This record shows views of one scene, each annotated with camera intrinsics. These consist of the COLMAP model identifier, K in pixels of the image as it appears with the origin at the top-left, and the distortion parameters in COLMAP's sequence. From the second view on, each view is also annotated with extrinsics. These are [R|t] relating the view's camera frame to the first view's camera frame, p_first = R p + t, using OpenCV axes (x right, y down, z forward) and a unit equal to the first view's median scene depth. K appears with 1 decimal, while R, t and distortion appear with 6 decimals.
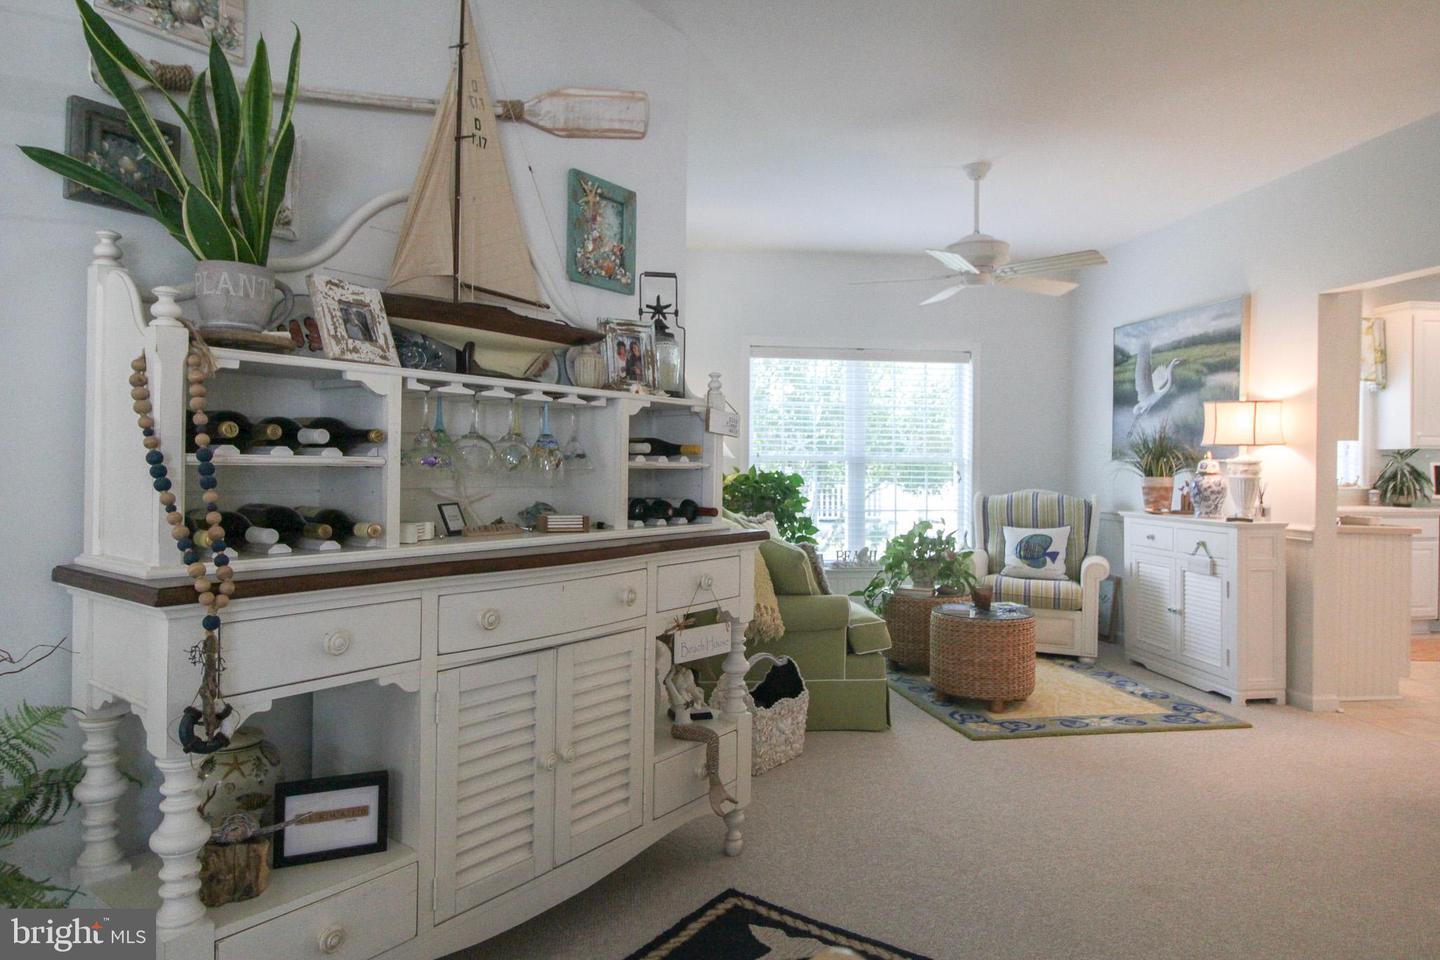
lens RADIAL K [[871.1, 0, 715.4], [0, 871.1, 469.0], [0, 0, 1]] dist [-0.004549, -0.001238]
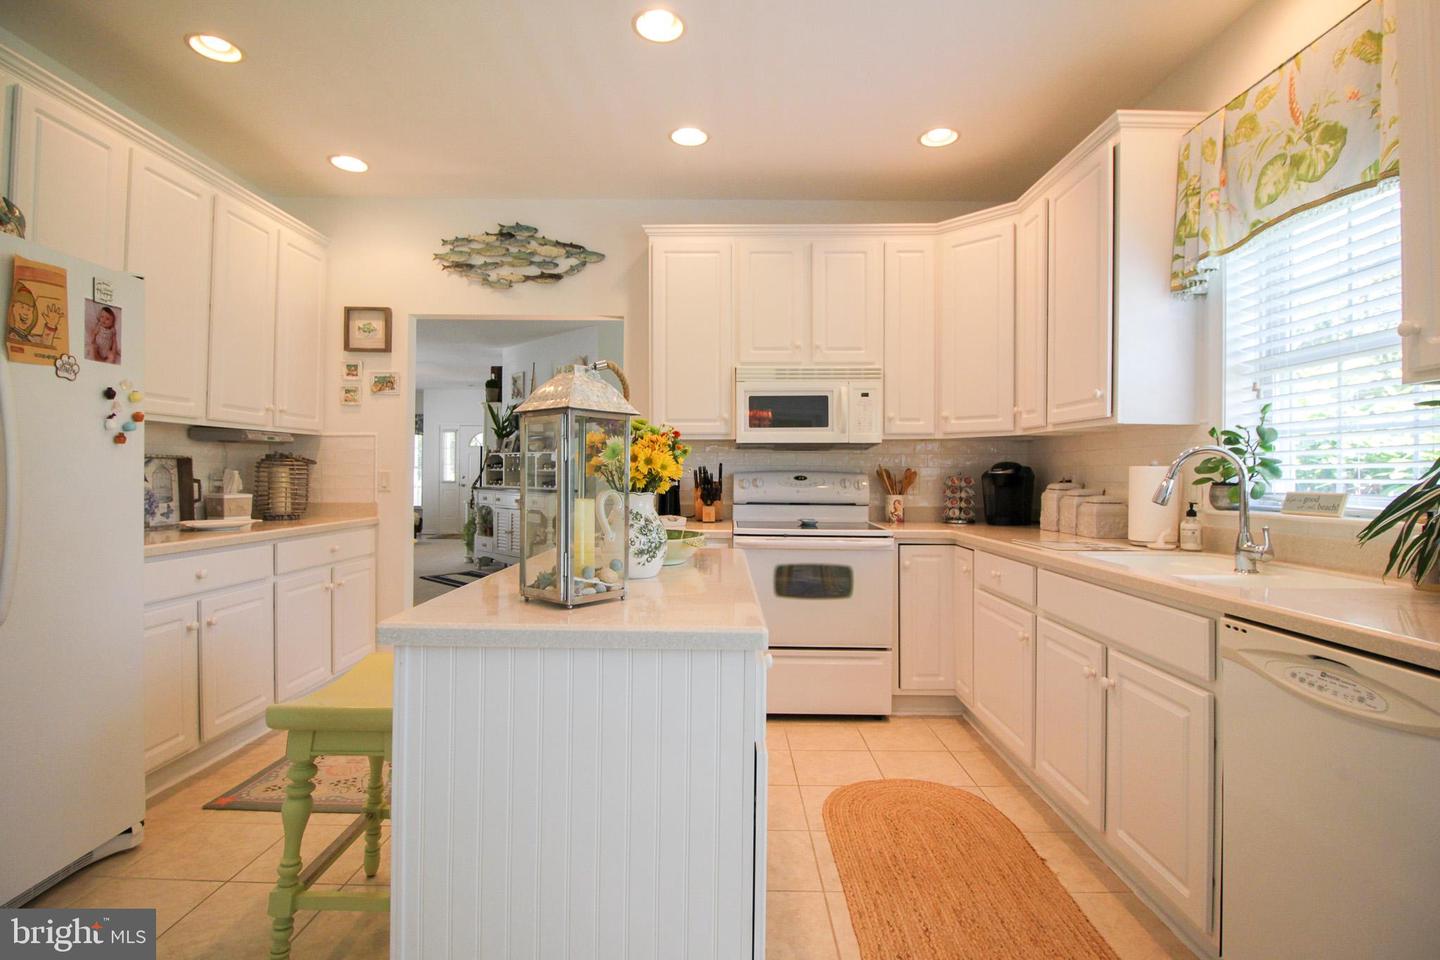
lens RADIAL K [[699.8, 0, 717.6], [0, 699.8, 473.0], [0, 0, 1]] dist [0.003270, -0.014207]
pose [[-0.143950, -0.013425, -0.989494, 1.367305], [-0.016640, 0.999799, -0.011145, 0.013513], [0.989445, 0.014861, -0.144145, 1.066548]]
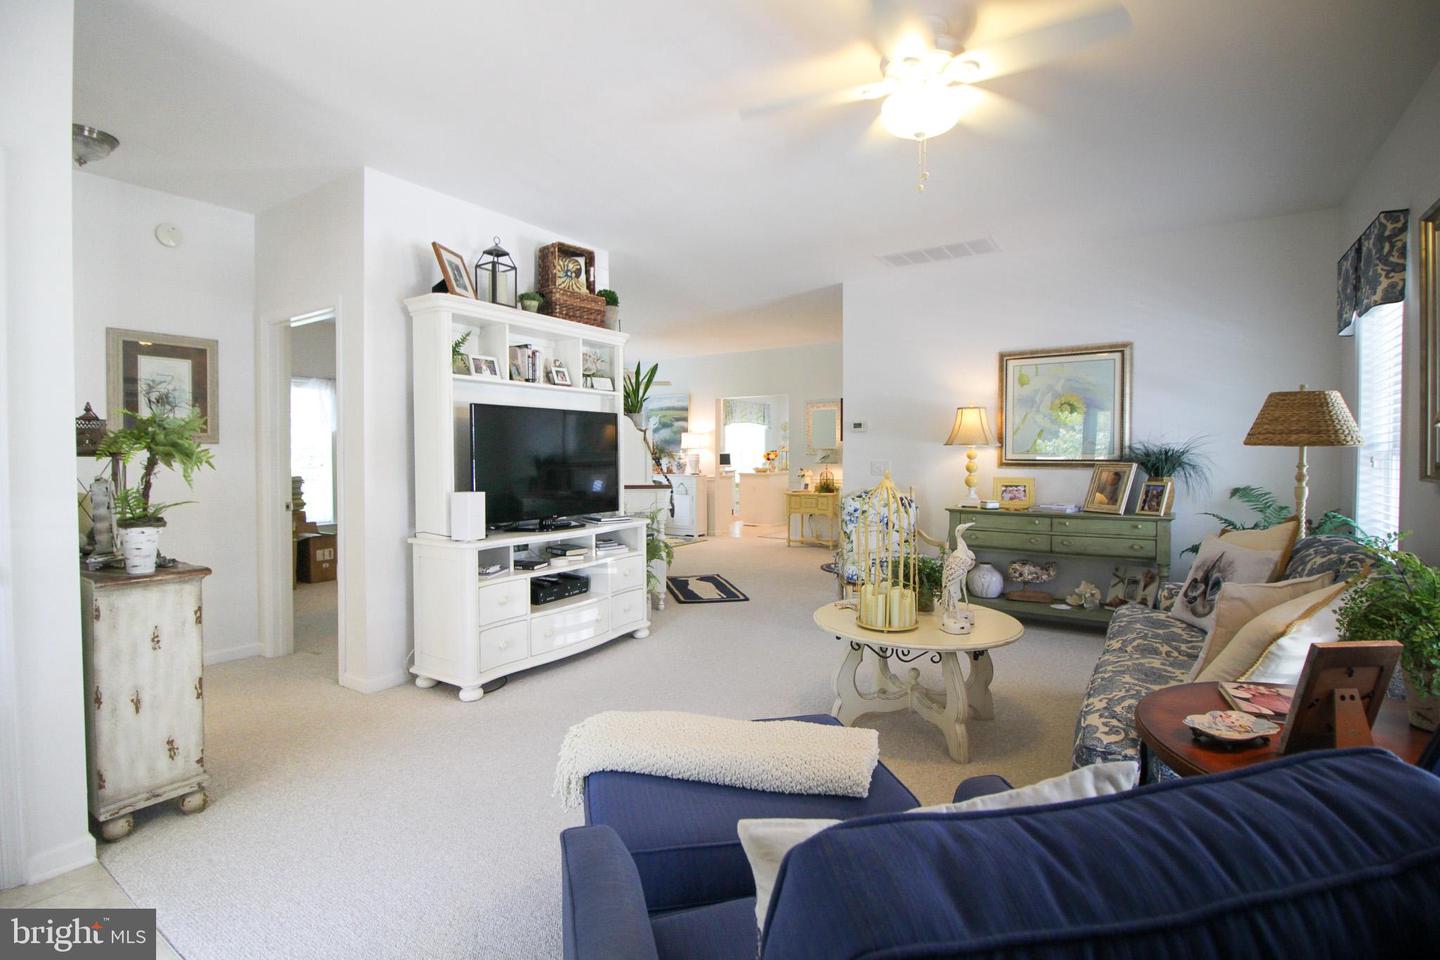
lens RADIAL K [[670.3, 0, 717.1], [0, 670.3, 472.6], [0, 0, 1]] dist [0.001321, -0.014132]
pose [[0.667058, -0.032032, 0.744316, -0.890918], [0.012662, 0.999418, 0.031662, -0.014418], [-0.744898, -0.011696, 0.667076, -0.483011]]
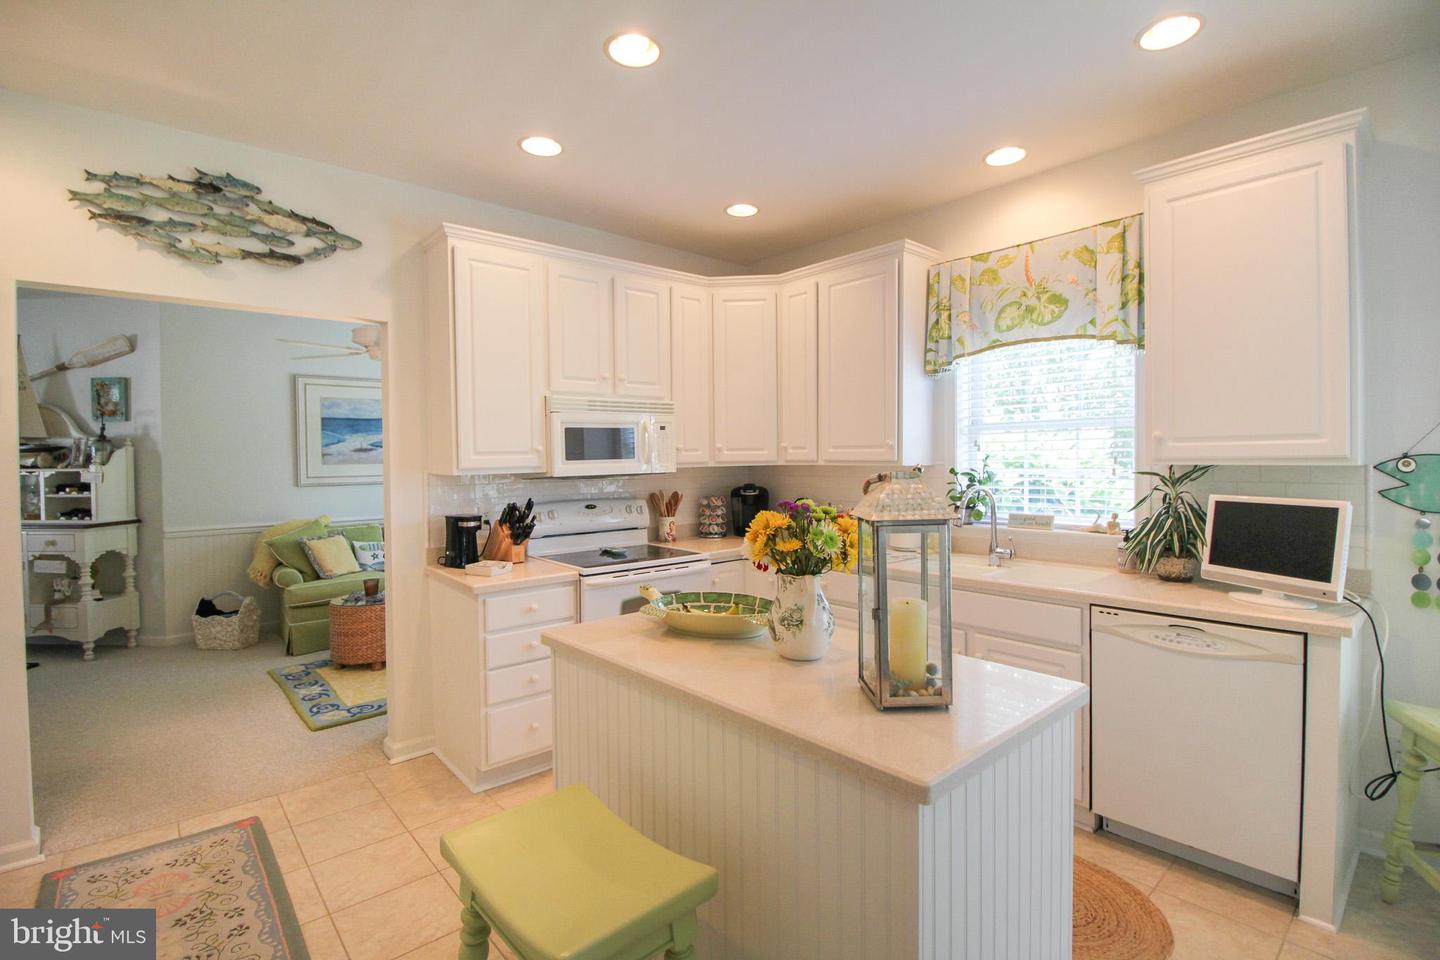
lens RADIAL K [[670.3, 0, 717.1], [0, 670.3, 472.6], [0, 0, 1]] dist [0.001321, -0.014132]
pose [[0.549367, 0.000853, -0.835581, 1.286466], [0.011718, 0.999893, 0.008724, -0.033172], [0.835499, -0.014584, 0.549299, 0.759454]]
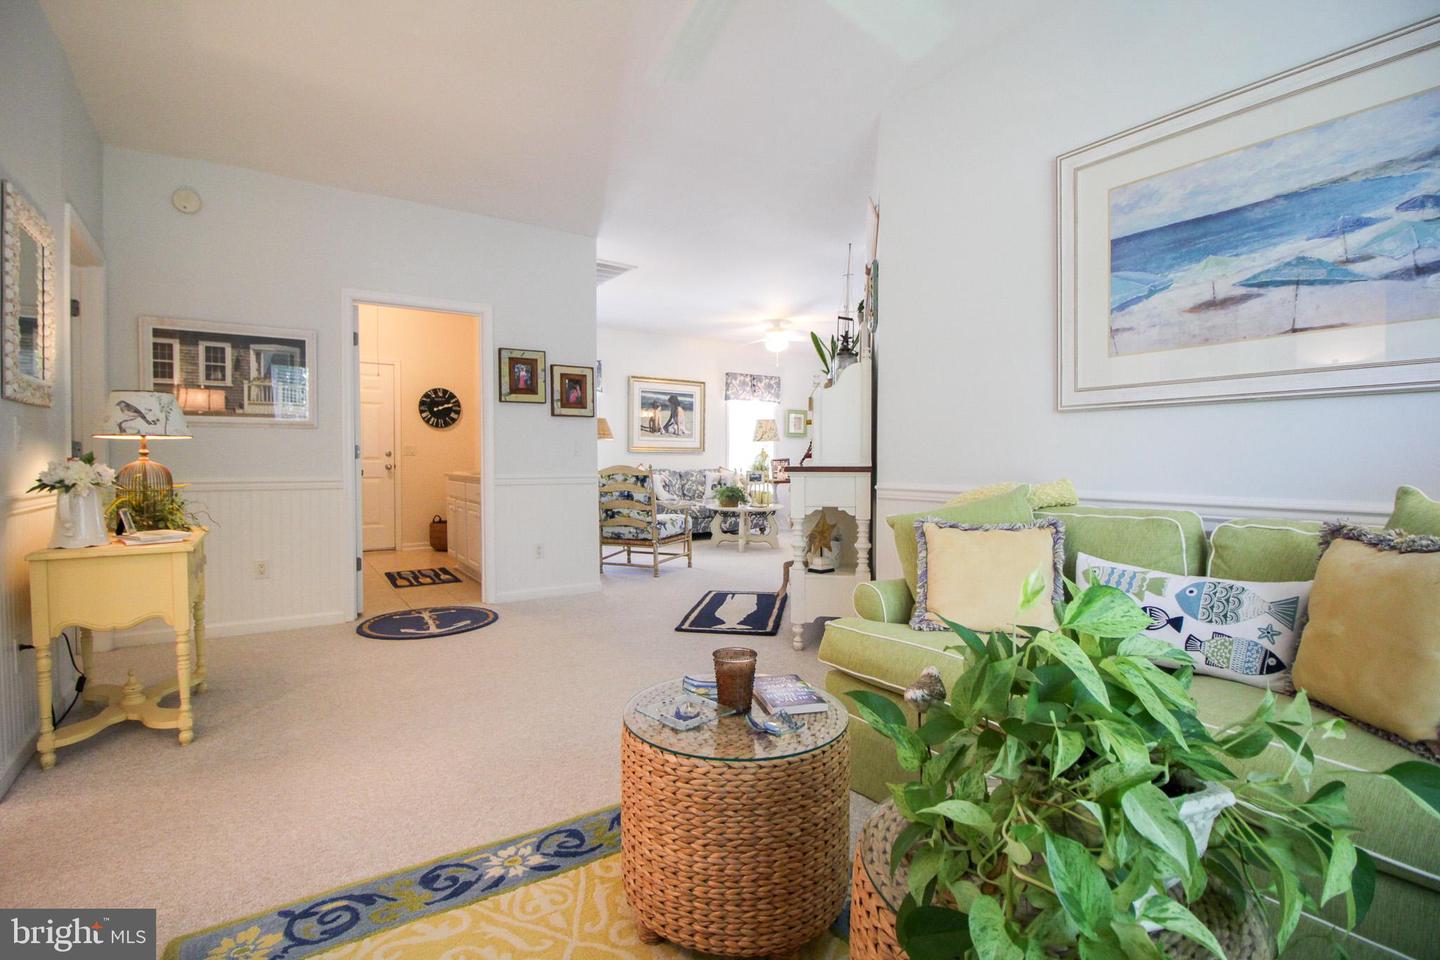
lens RADIAL K [[670.3, 0, 717.1], [0, 670.3, 472.6], [0, 0, 1]] dist [0.001321, -0.014132]
pose [[-0.897548, -0.003352, -0.440904, 0.402281], [-0.014124, 0.999676, 0.021153, 0.029953], [0.440690, 0.025213, -0.897305, 1.124590]]
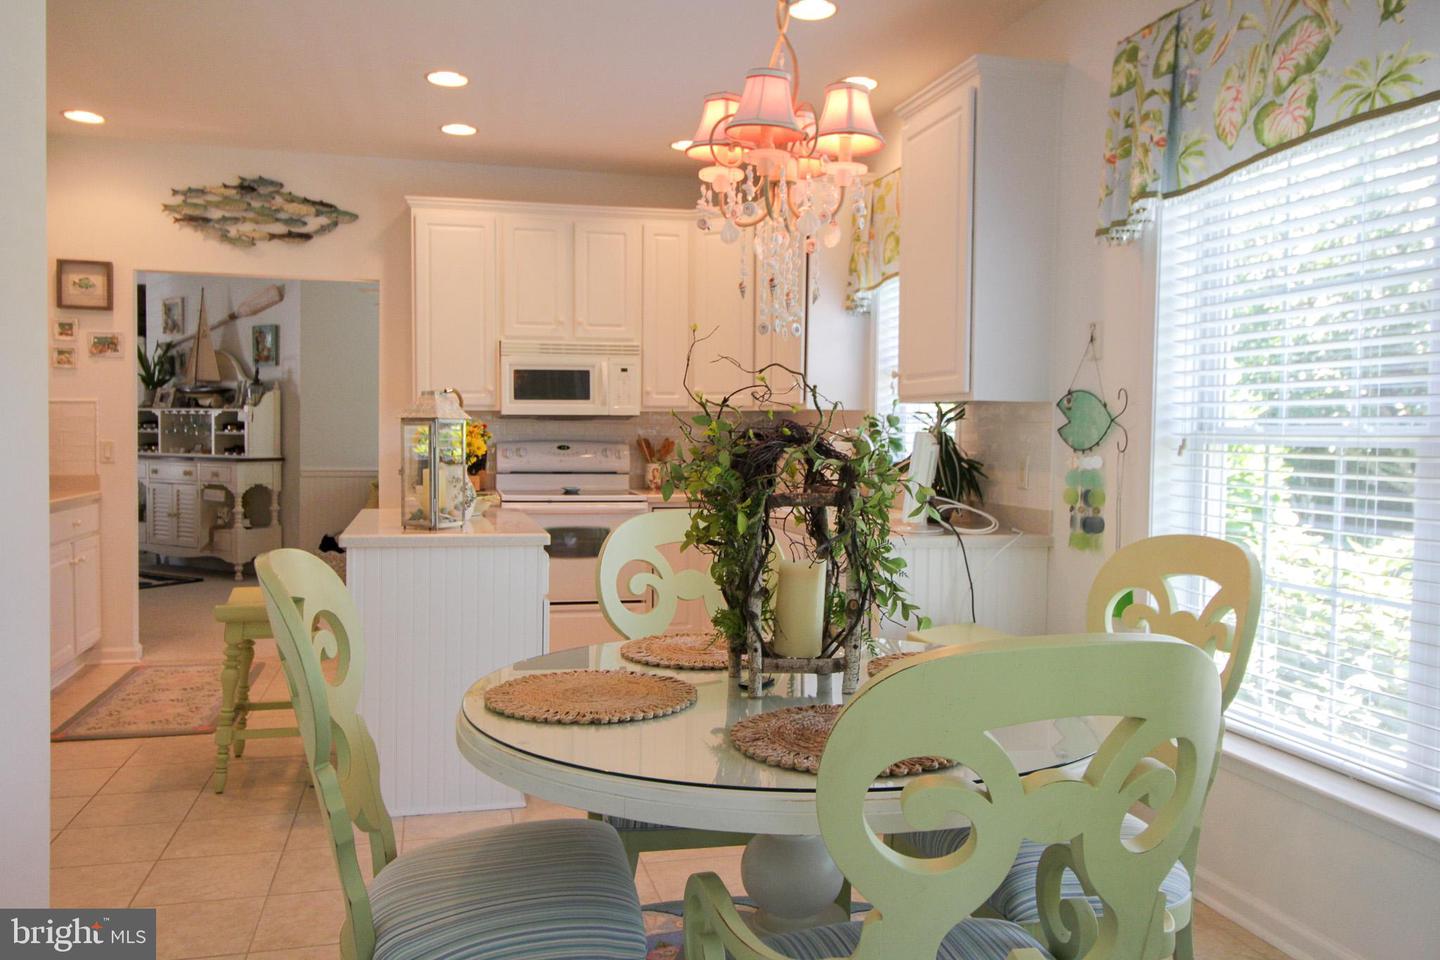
lens RADIAL K [[1139.1, 0, 723.1], [0, 1139.1, 472.4], [0, 0, 1]] dist [0.005824, -0.002399]
pose [[0.116107, 0.027354, -0.992860, 1.882491], [-0.015898, 0.999544, 0.025679, 0.001220], [0.993109, 0.012803, 0.116489, 1.075154]]
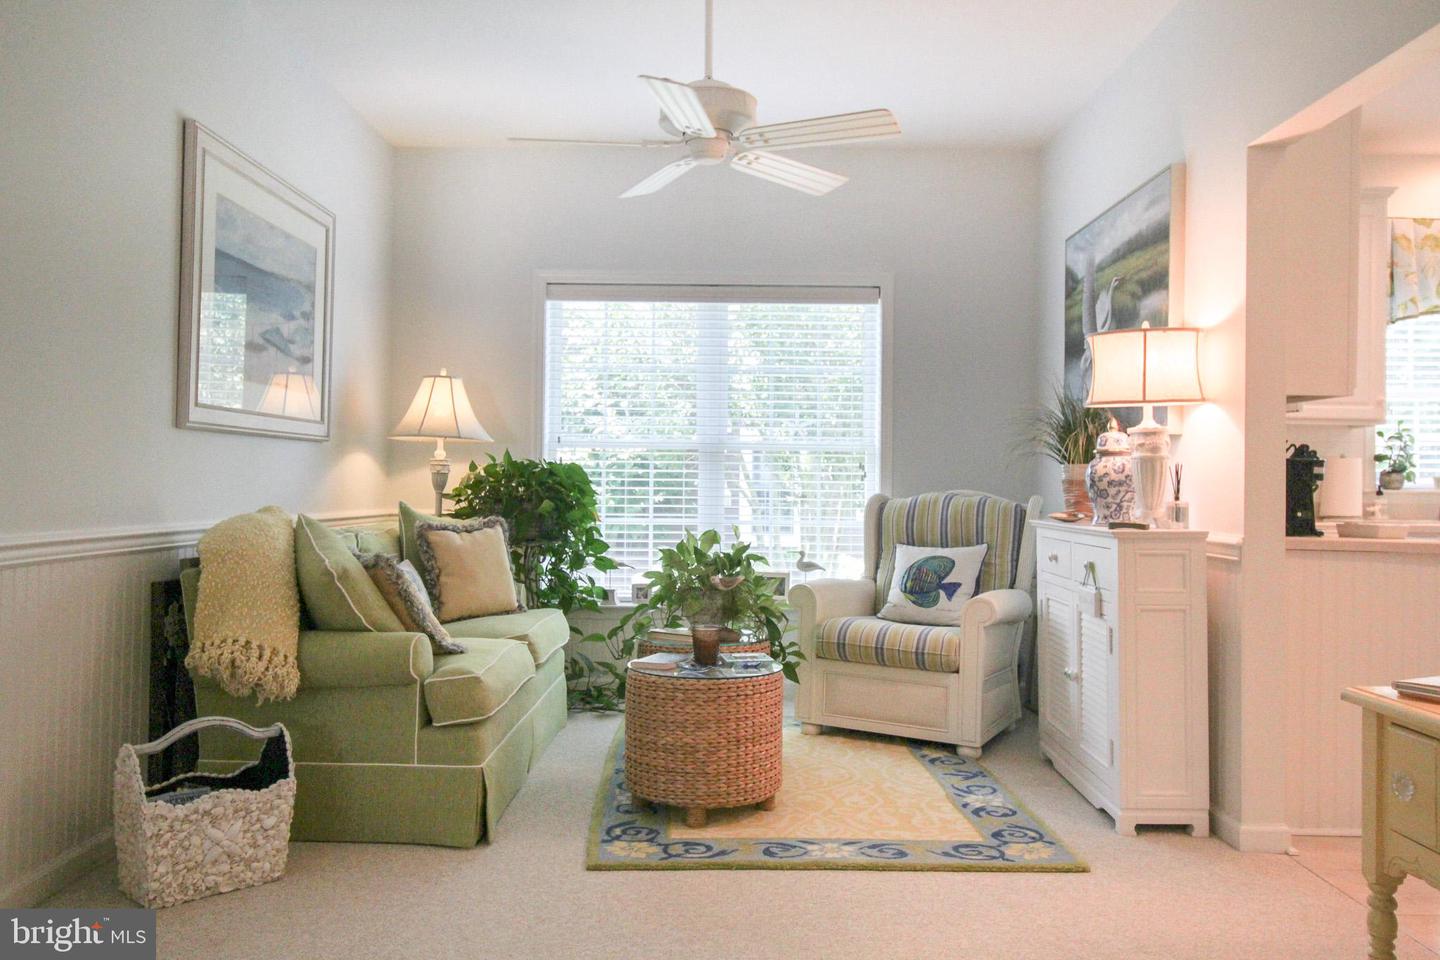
lens RADIAL K [[1139.9, 0, 716.2], [0, 1139.9, 458.7], [0, 0, 1]] dist [0.010284, 0.000856]
pose [[0.990036, -0.001744, -0.140800, 0.372978], [-0.002272, 0.999595, -0.028355, 0.030340], [0.140793, 0.028392, 0.989632, 0.145938]]
